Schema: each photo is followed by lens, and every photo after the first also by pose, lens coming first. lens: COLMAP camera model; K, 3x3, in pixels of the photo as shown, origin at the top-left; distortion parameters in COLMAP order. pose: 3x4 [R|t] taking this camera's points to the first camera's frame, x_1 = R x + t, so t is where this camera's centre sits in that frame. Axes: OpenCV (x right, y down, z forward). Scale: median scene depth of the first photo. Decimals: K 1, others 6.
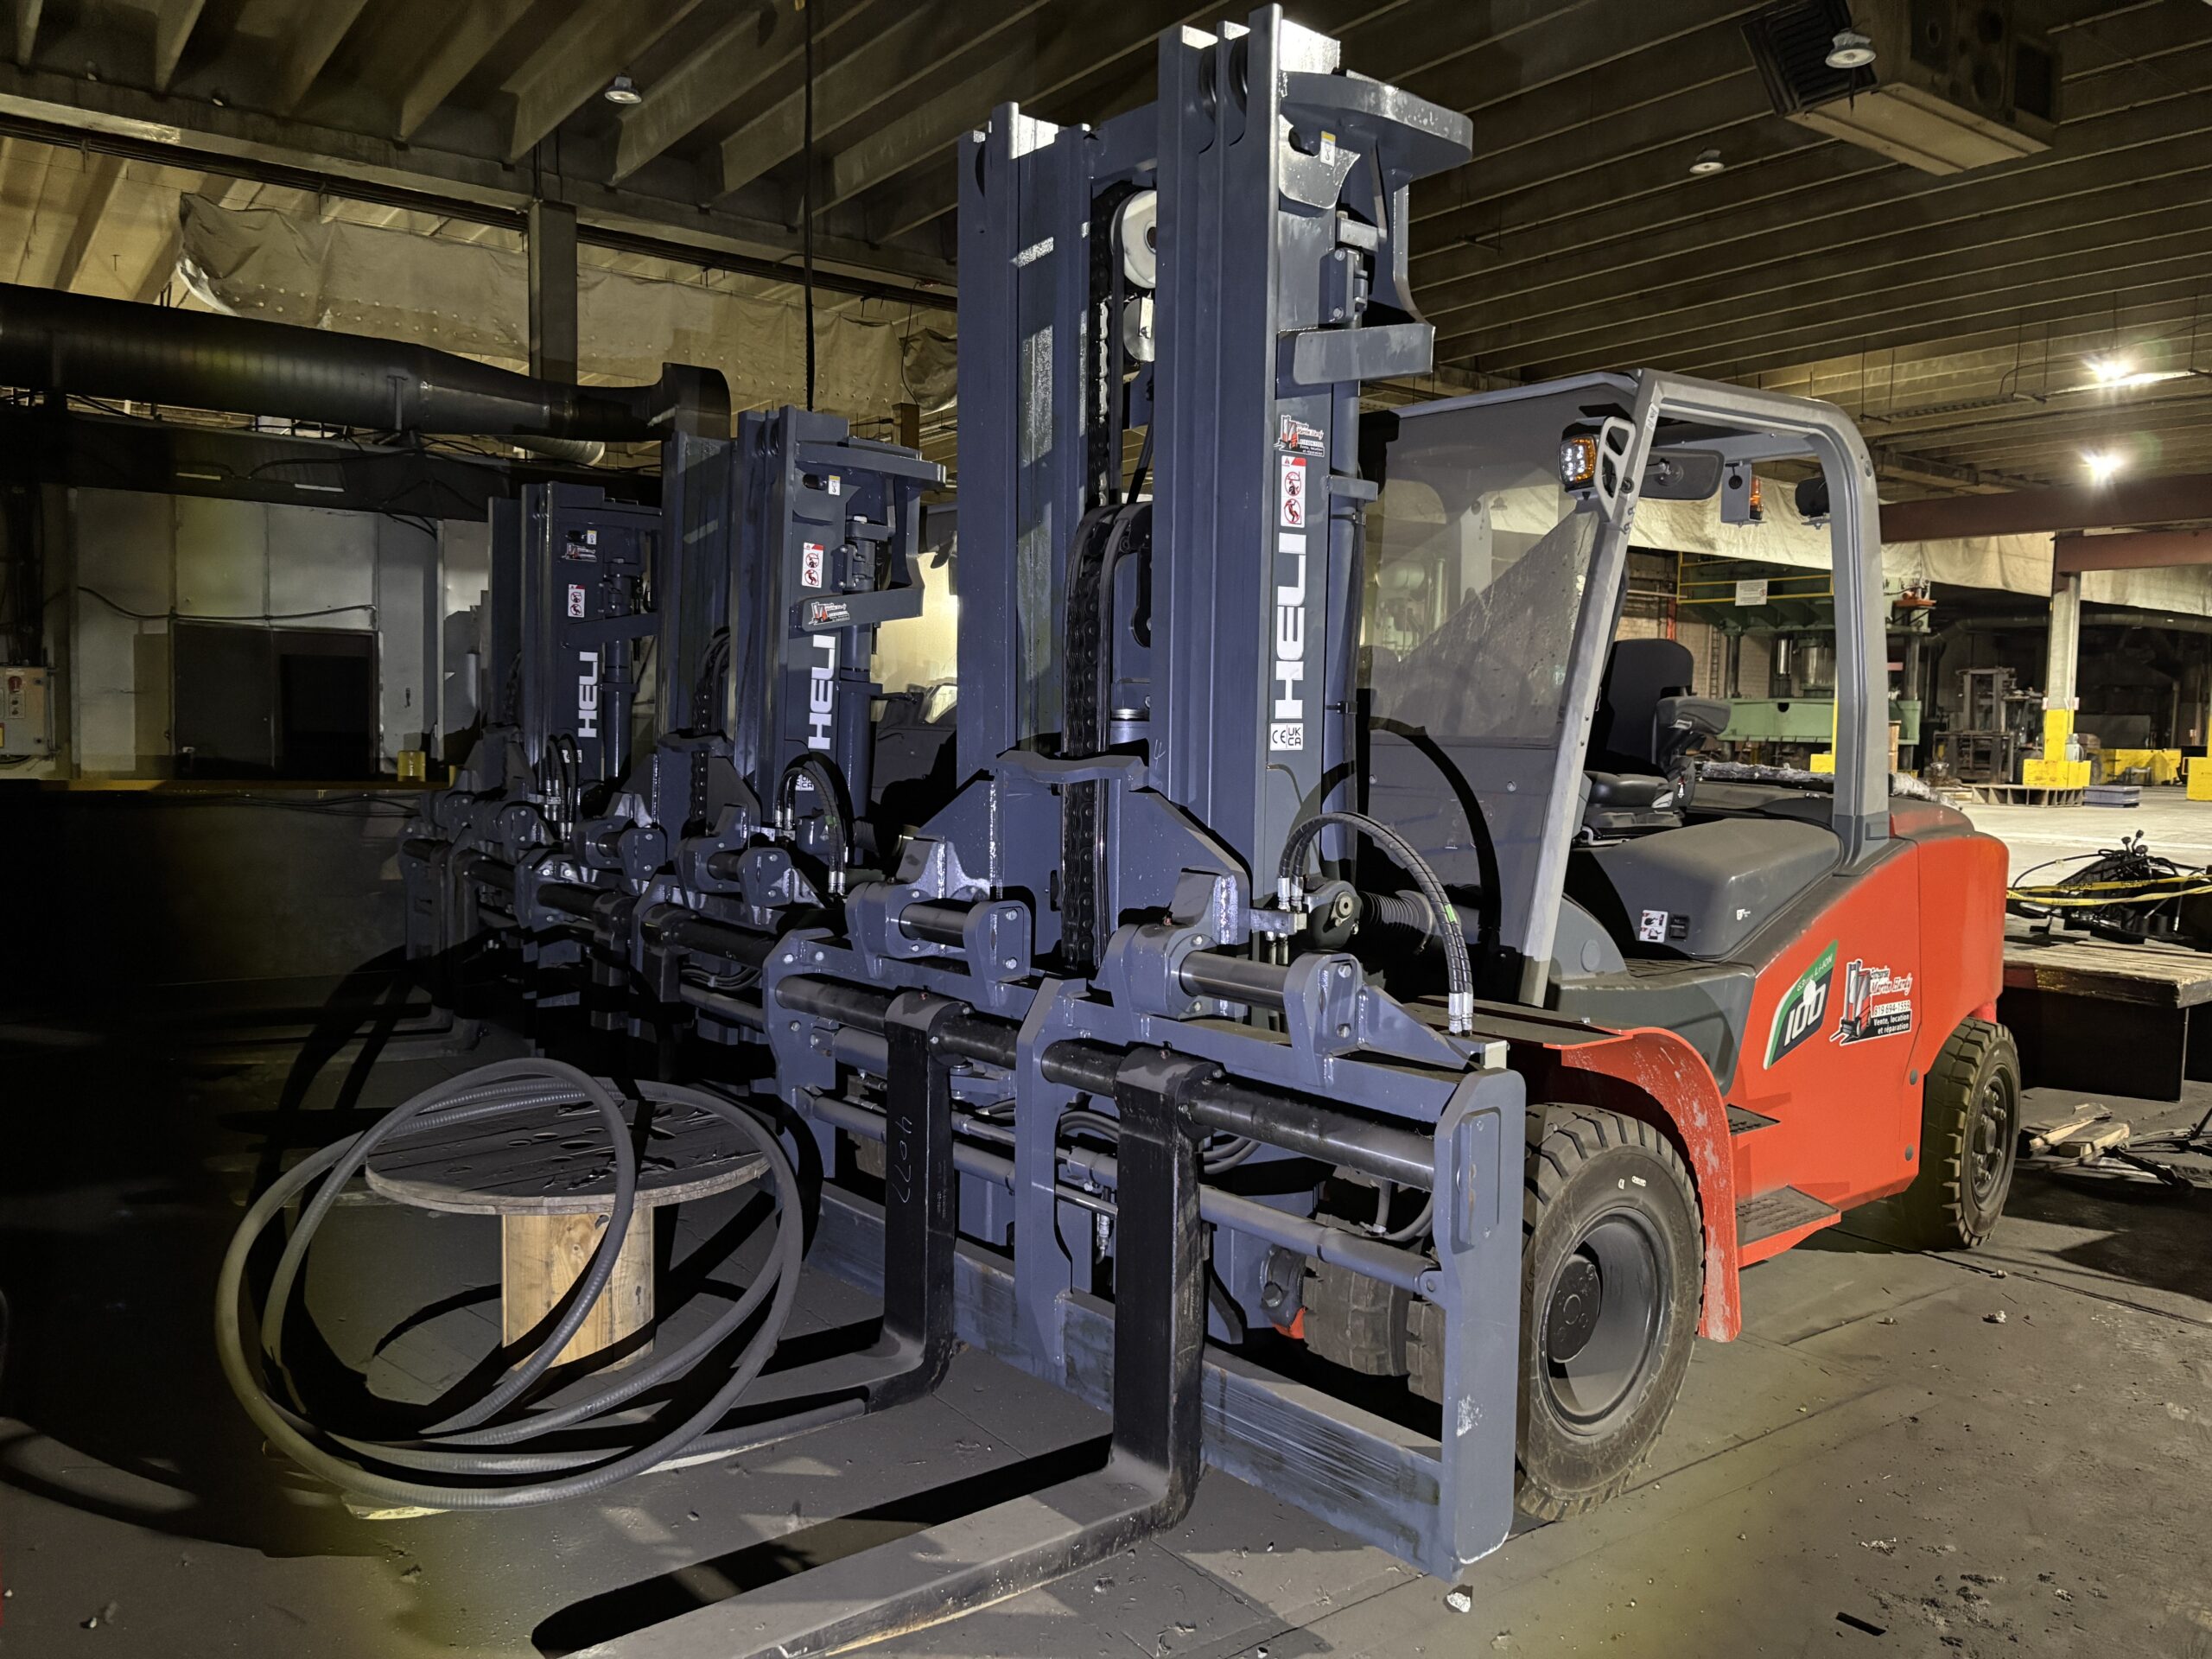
lens RADIAL K [[1671.6, 0, 1102.3], [0, 1671.6, 837.8], [0, 0, 1]] dist [0.037094, -0.036819]
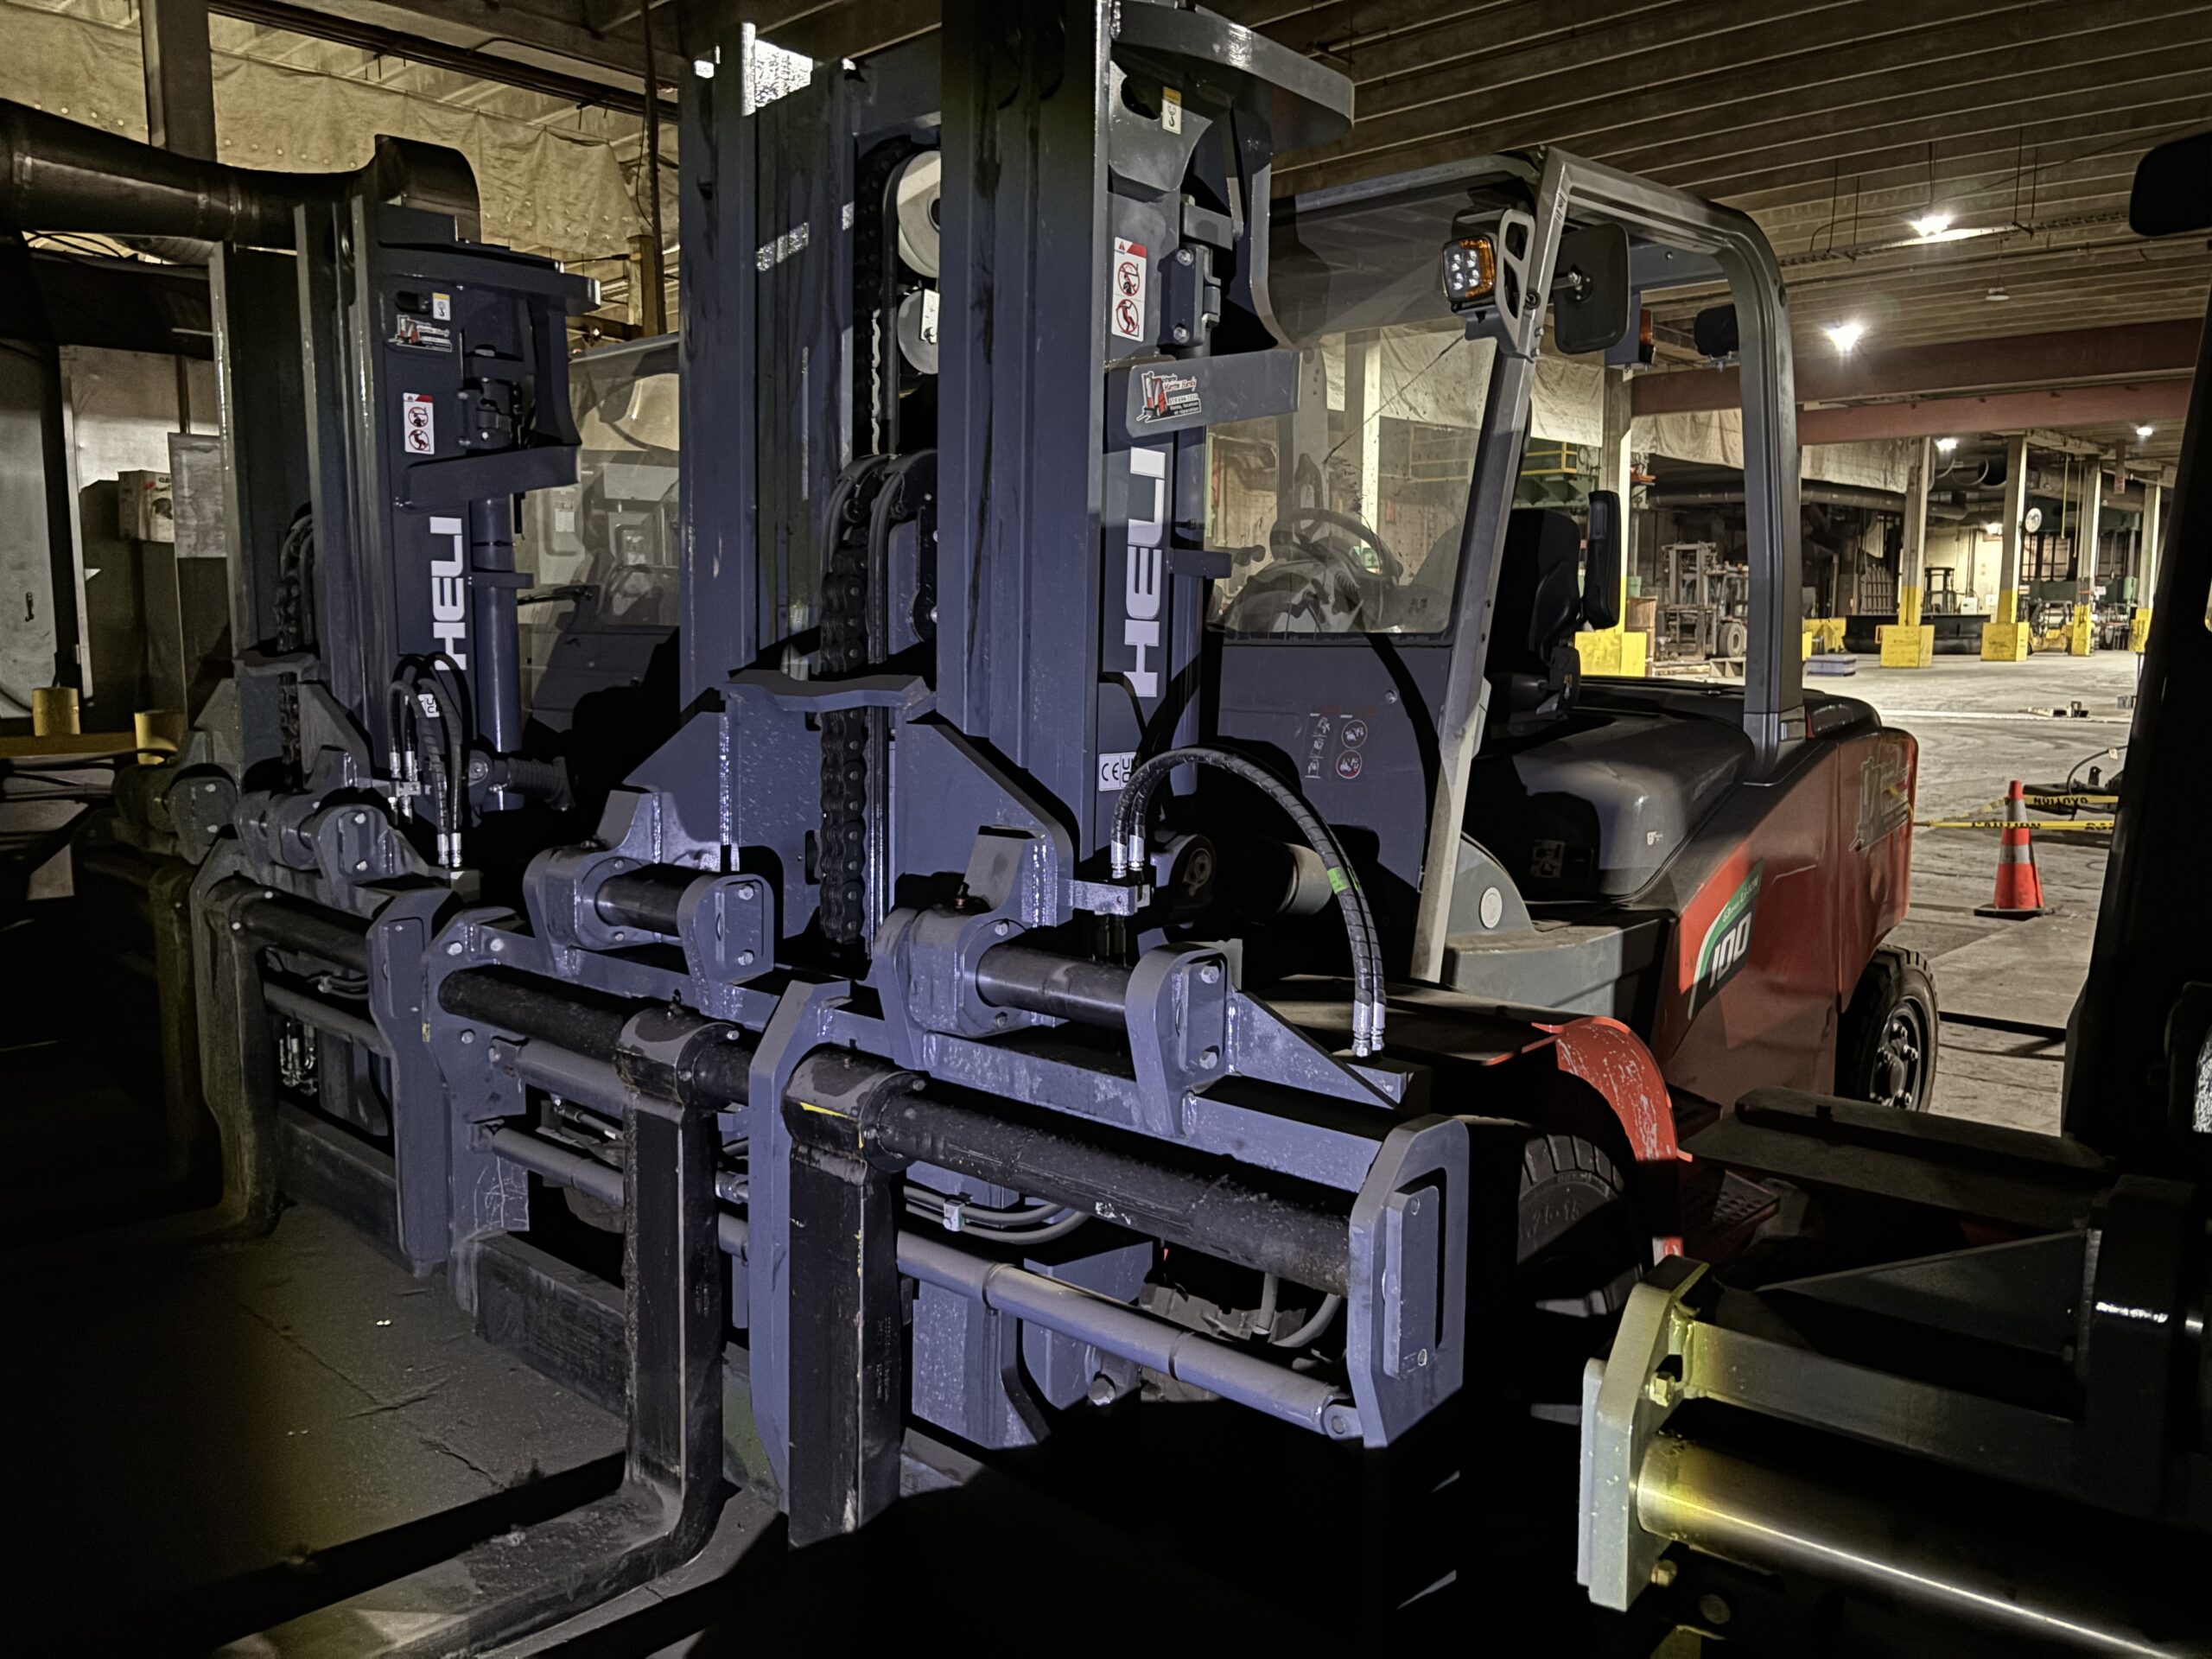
lens RADIAL K [[1671.6, 0, 1101.2], [0, 1671.6, 826.1], [0, 0, 1]] dist [0.037094, -0.036819]
pose [[0.981296, -0.047768, 0.186482, -0.262755], [0.036973, 0.997456, 0.060943, -0.044681], [-0.188919, -0.052908, 0.980566, 0.529351]]
